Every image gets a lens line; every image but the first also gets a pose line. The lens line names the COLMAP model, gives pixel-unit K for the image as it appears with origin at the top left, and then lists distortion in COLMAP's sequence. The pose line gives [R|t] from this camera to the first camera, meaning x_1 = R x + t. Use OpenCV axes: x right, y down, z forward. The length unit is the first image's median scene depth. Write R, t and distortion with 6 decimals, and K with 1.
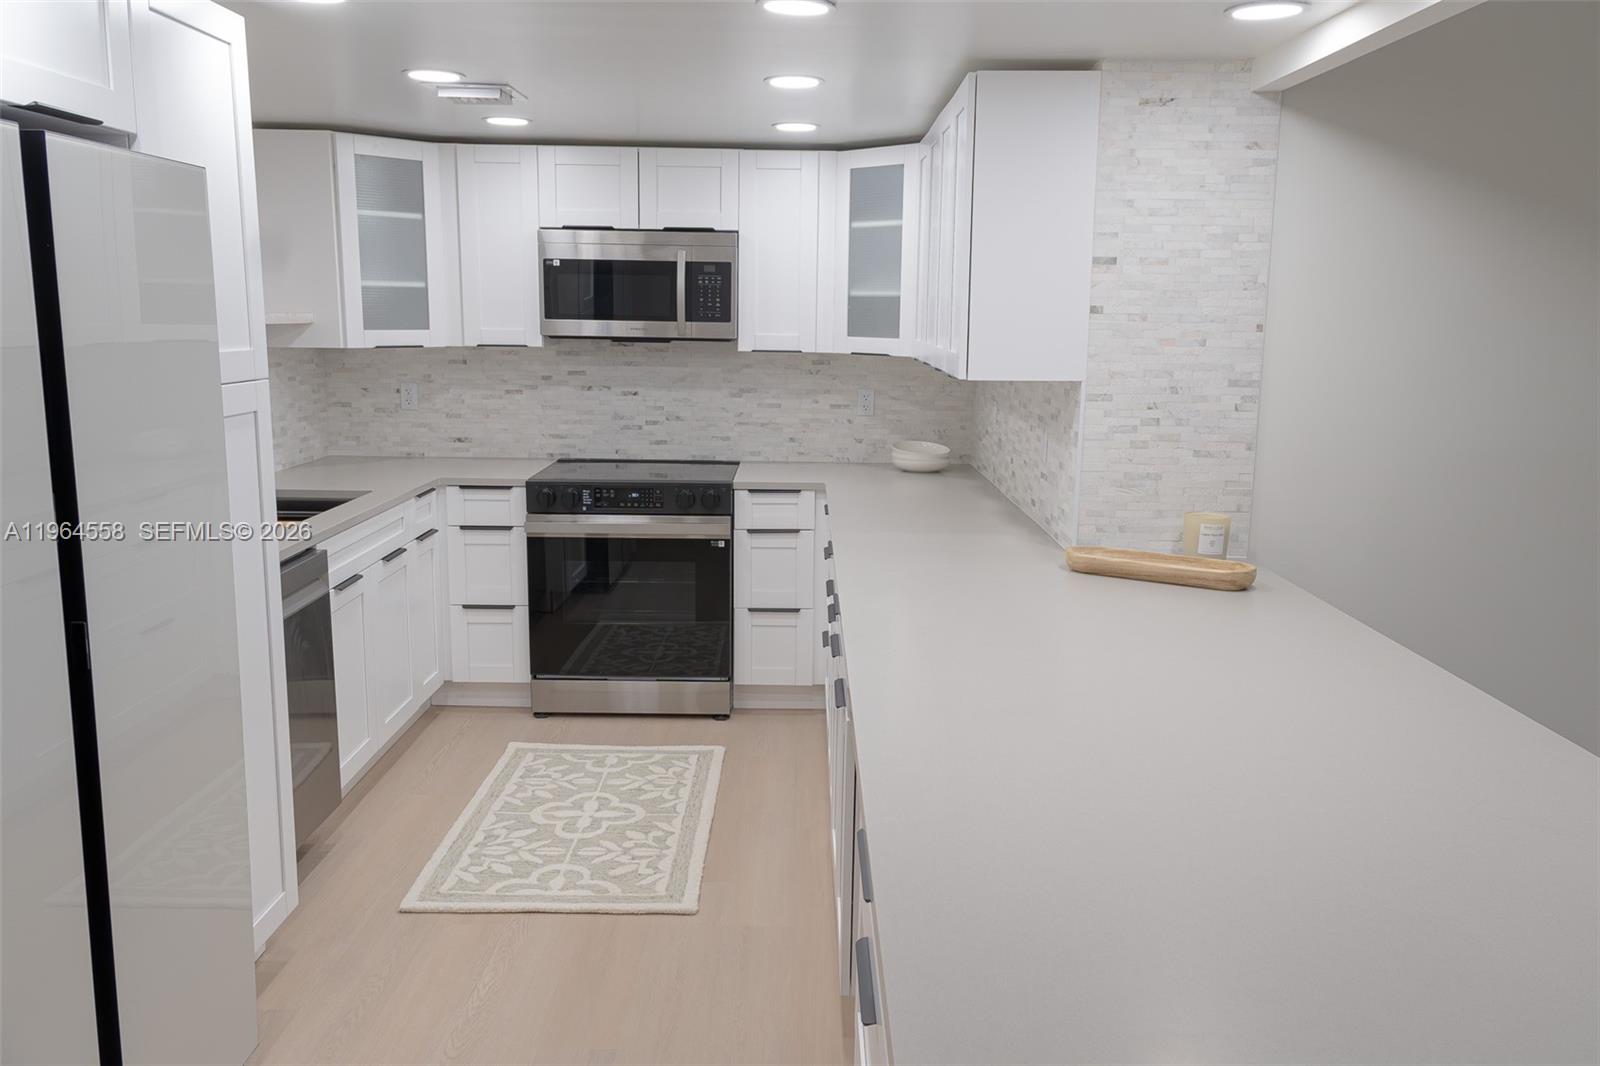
lens RADIAL K [[1234.0, 0, 799.4], [0, 1234.0, 525.7], [0, 0, 1]] dist [0.018438, 0.015049]
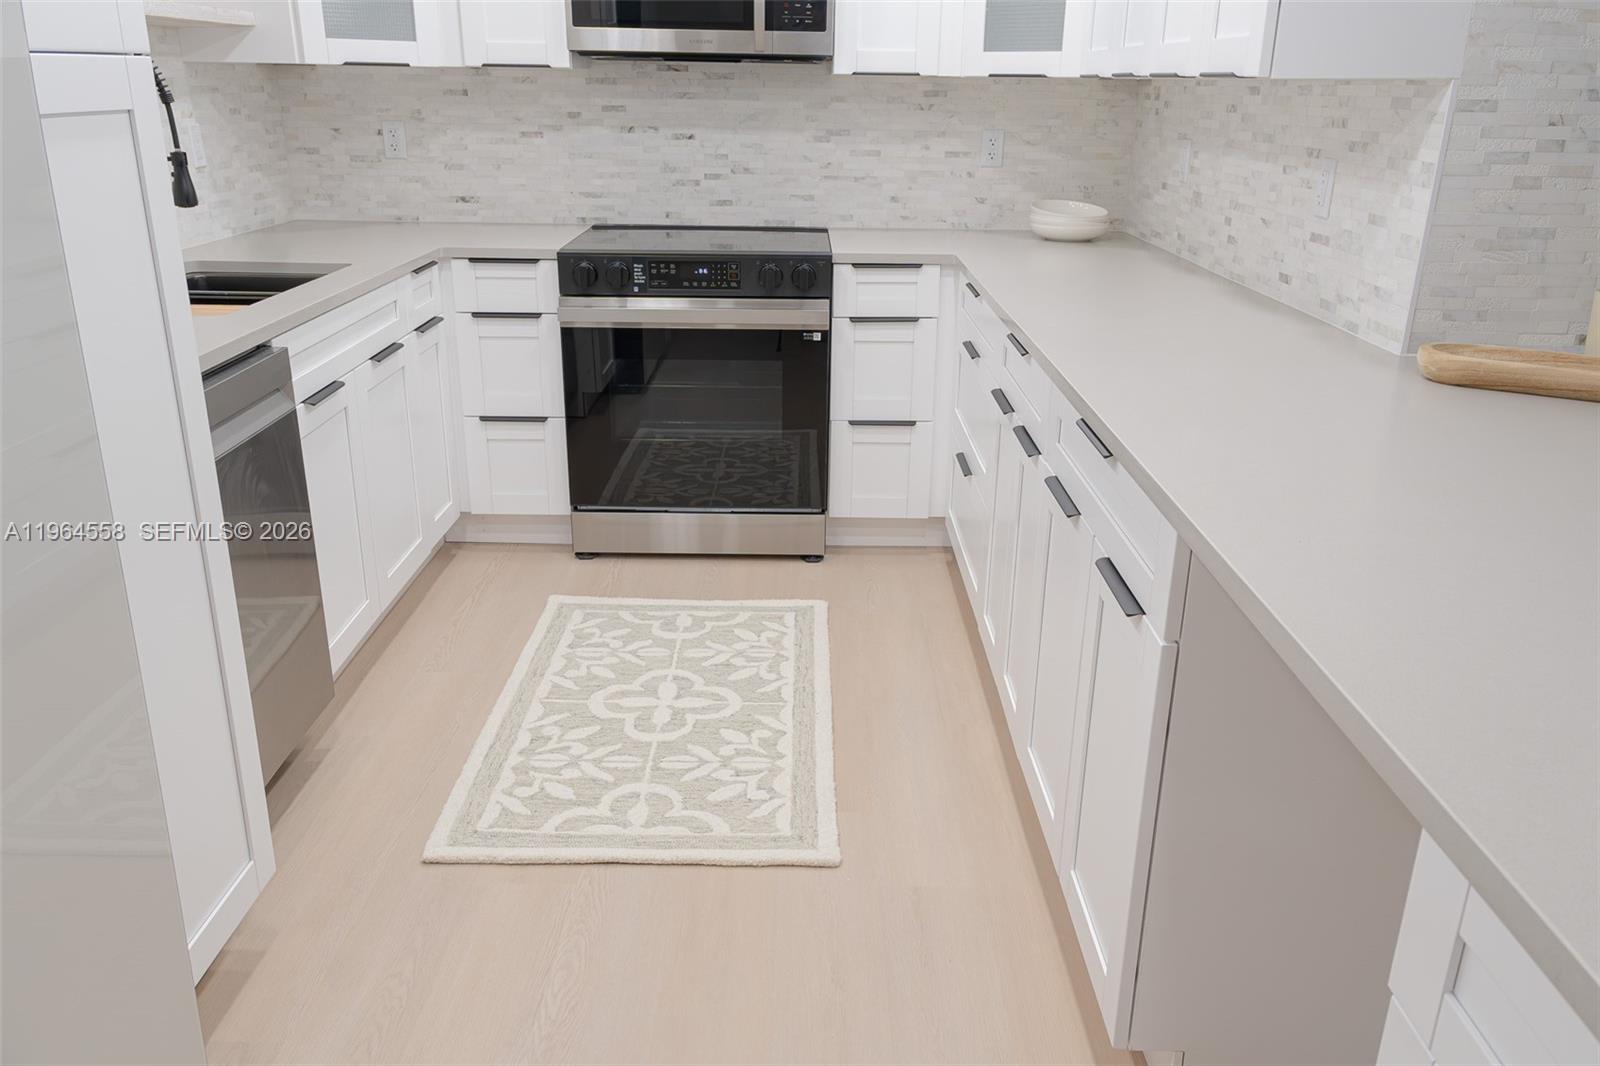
lens RADIAL K [[1234.0, 0, 801.4], [0, 1234.0, 523.2], [0, 0, 1]] dist [0.018438, 0.015049]
pose [[0.999998, -0.000648, 0.001992, -0.075386], [0.000304, 0.985779, 0.168046, 0.000132], [-0.002073, -0.168045, 0.985777, 0.234605]]
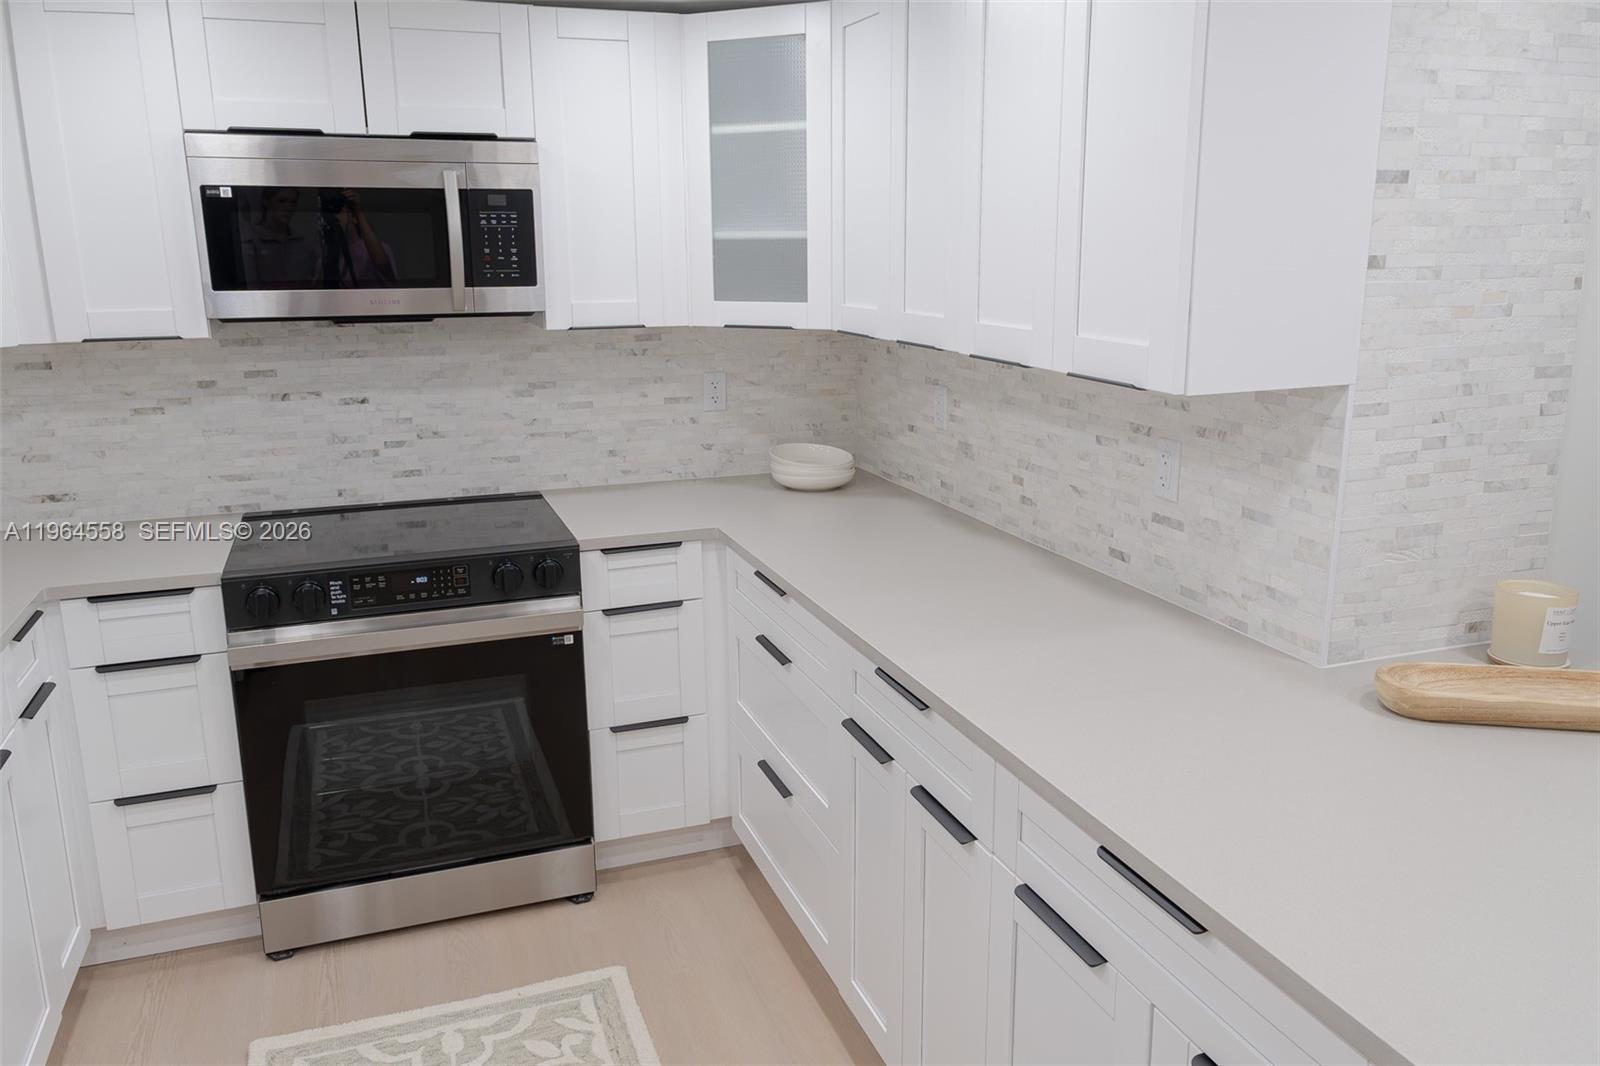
lens RADIAL K [[1234.0, 0, 800.7], [0, 1234.0, 525.8], [0, 0, 1]] dist [0.018438, 0.015049]
pose [[0.940205, -0.099074, 0.325881, -0.154271], [0.080607, 0.994304, 0.069727, -0.079122], [-0.330933, -0.039289, 0.942836, 0.369652]]
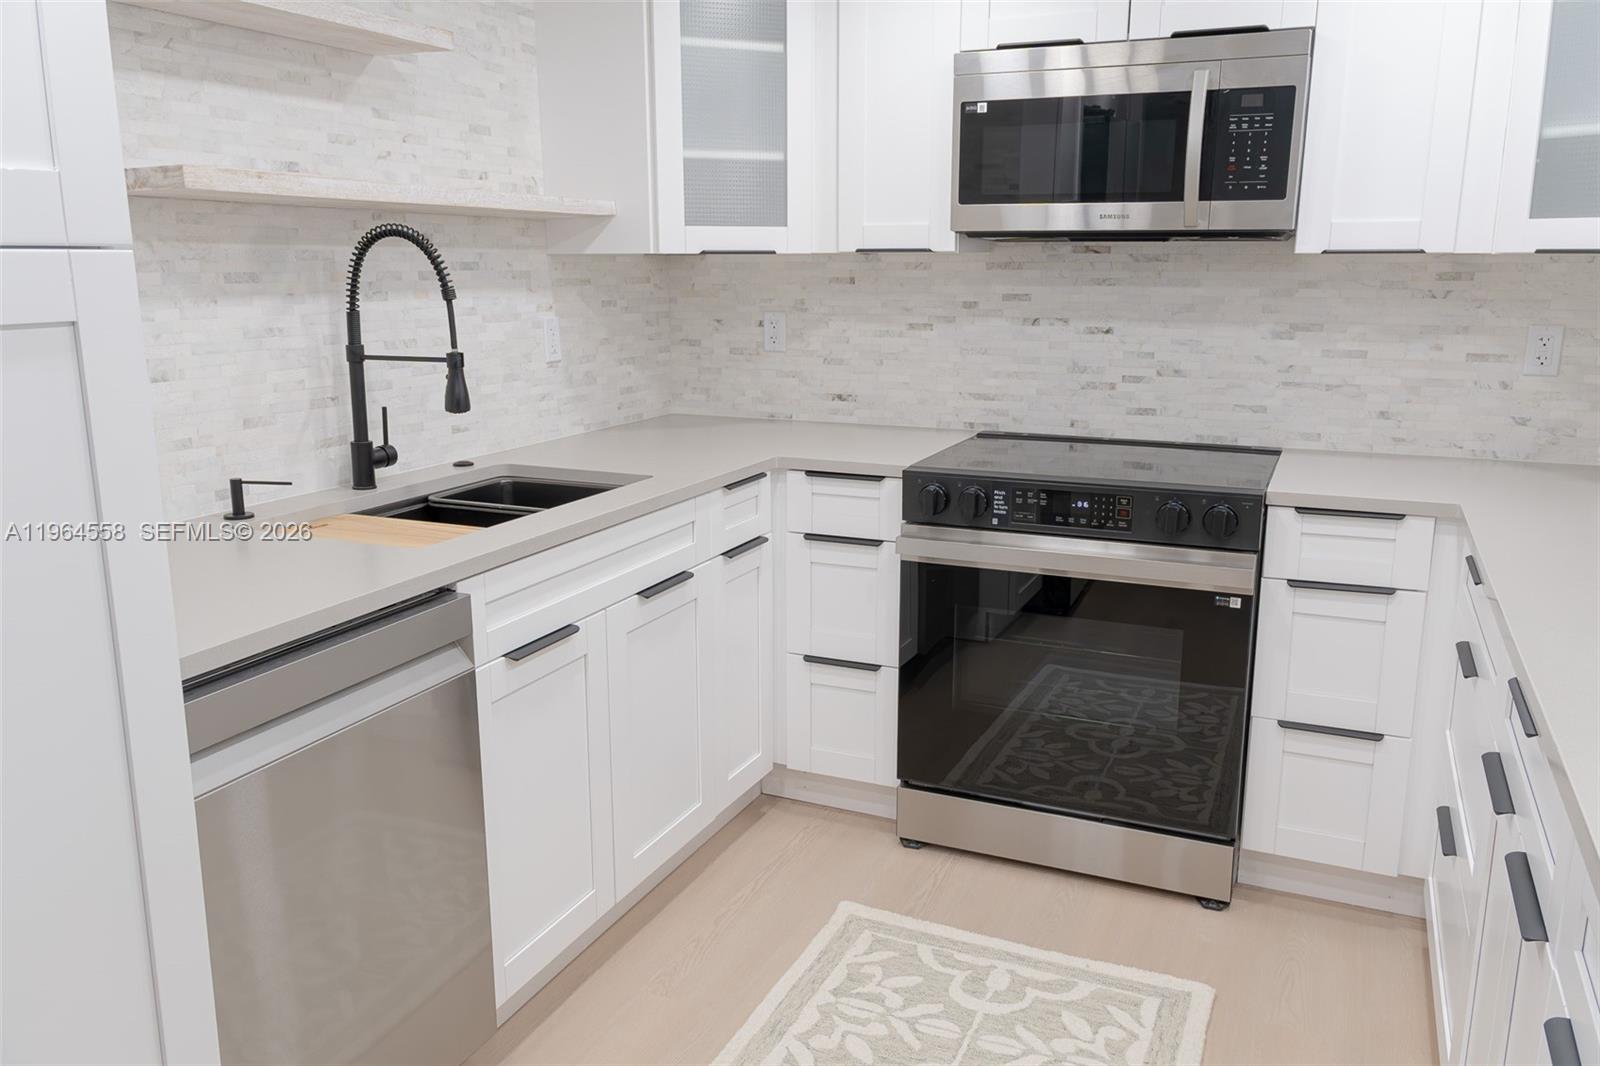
lens RADIAL K [[1234.0, 0, 803.2], [0, 1234.0, 525.0], [0, 0, 1]] dist [0.018438, 0.015049]
pose [[0.915994, 0.072889, -0.394514, -0.025074], [-0.058919, 0.997135, 0.047428, -0.035171], [0.396841, -0.020199, 0.917665, 0.425068]]
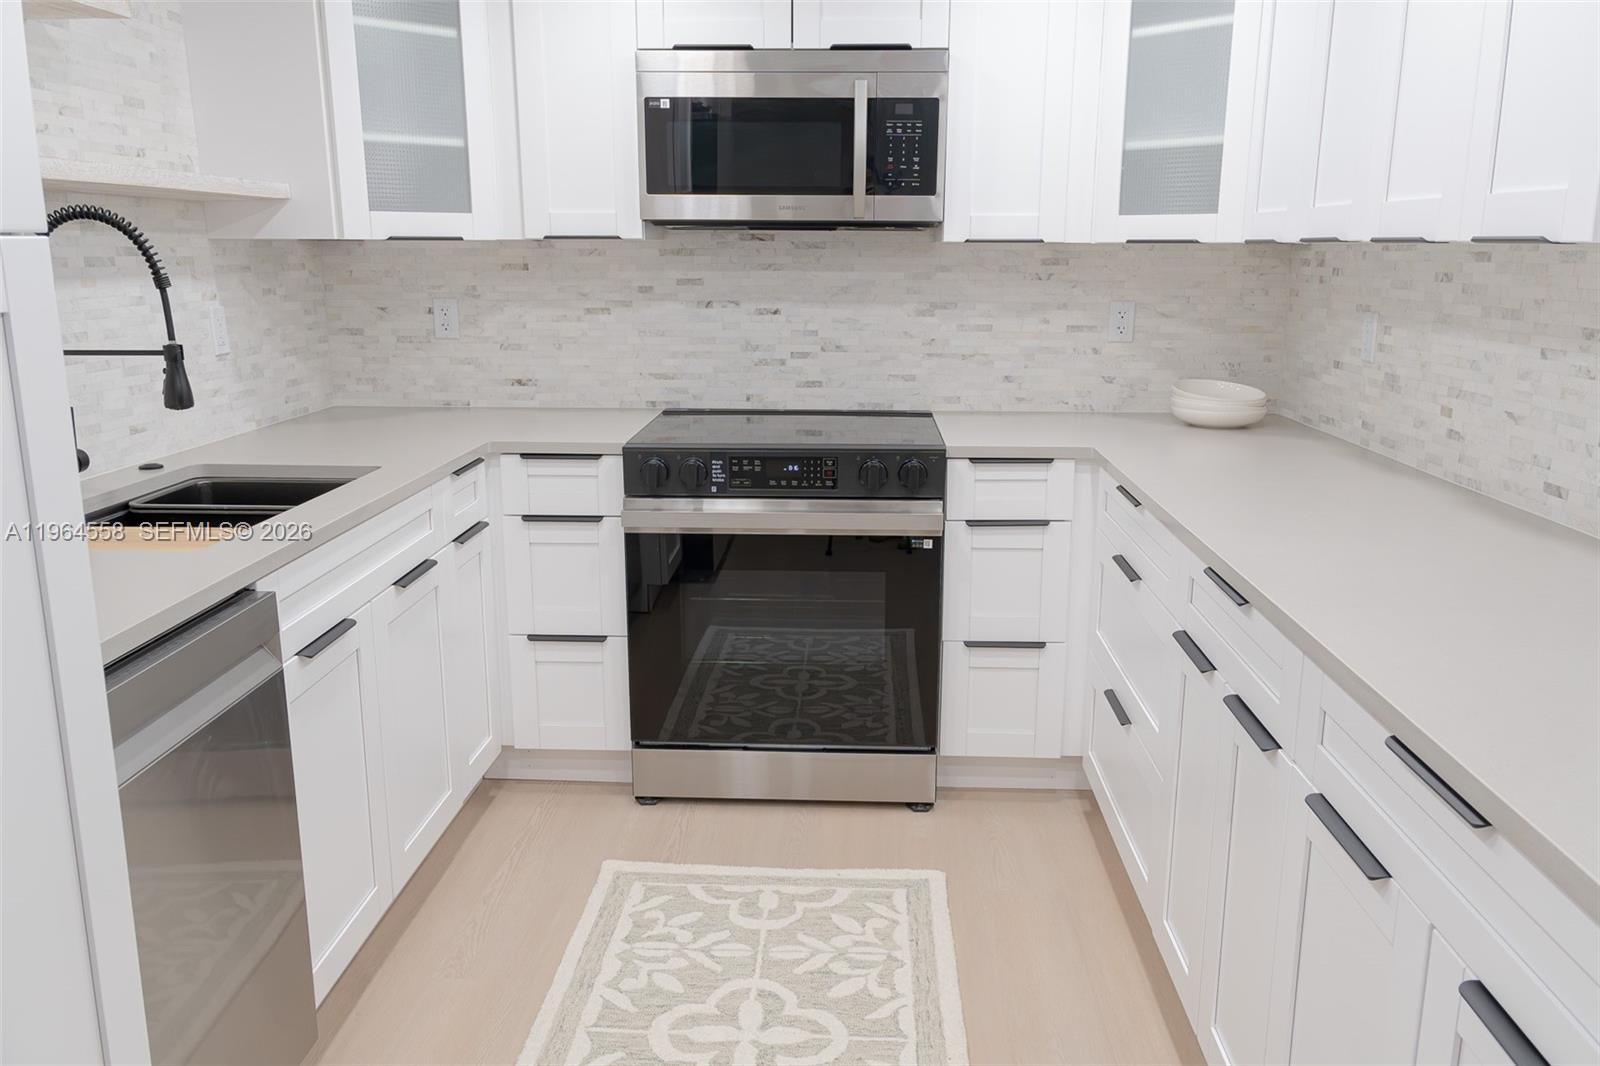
lens RADIAL K [[1234.0, 0, 800.7], [0, 1234.0, 523.0], [0, 0, 1]] dist [0.018438, 0.015049]
pose [[0.998904, -0.000799, -0.046803, -0.100222], [0.002970, 0.998922, 0.046325, -0.026116], [0.046715, -0.046413, 0.997829, 0.367020]]
